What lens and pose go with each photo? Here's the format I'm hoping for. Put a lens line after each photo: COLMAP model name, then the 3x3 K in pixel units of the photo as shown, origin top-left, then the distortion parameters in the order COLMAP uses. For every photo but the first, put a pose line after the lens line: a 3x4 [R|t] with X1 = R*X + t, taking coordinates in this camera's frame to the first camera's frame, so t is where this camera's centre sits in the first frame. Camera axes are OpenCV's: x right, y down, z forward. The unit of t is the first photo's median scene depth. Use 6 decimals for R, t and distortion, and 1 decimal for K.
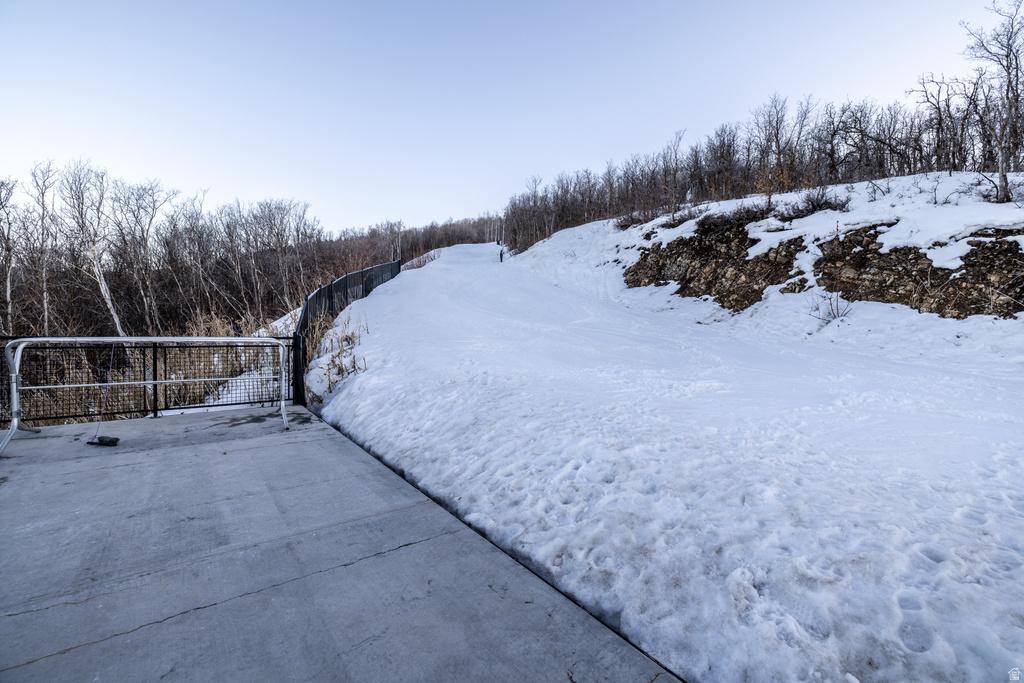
lens RADIAL K [[427.3, 0, 516.8], [0, 427.3, 340.1], [0, 0, 1]] dist [0.003437, 0.000016]
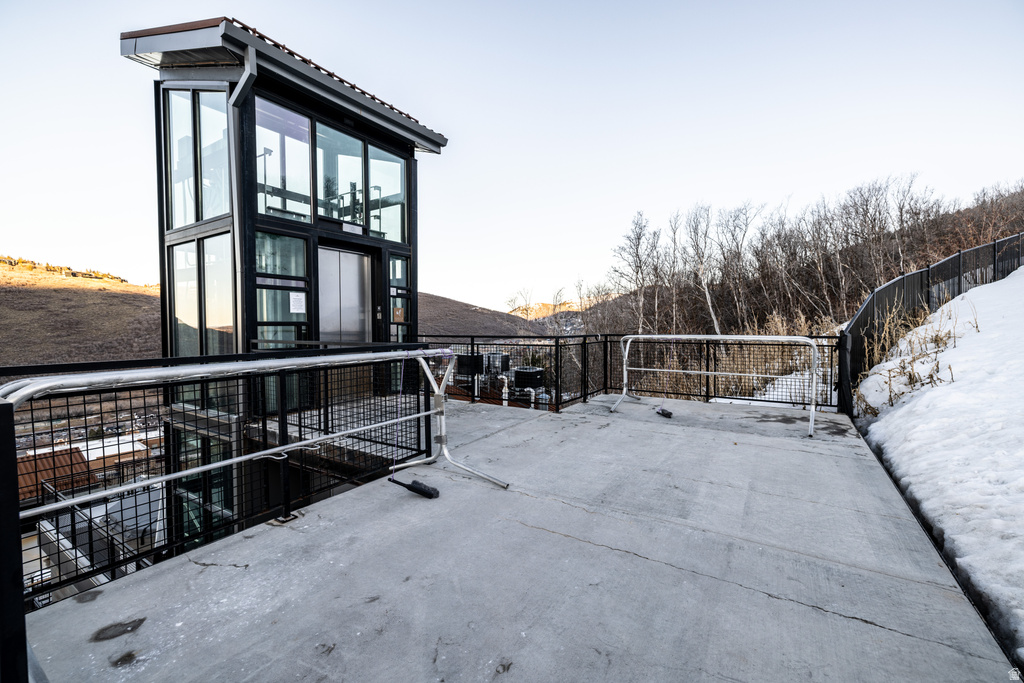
lens RADIAL K [[427.3, 0, 516.8], [0, 427.3, 340.1], [0, 0, 1]] dist [0.003437, 0.000016]
pose [[0.349015, 0.015014, -0.936997, 0.090678], [-0.014123, 0.999842, 0.010761, 0.000896], [0.937011, 0.009477, 0.349172, 0.080233]]
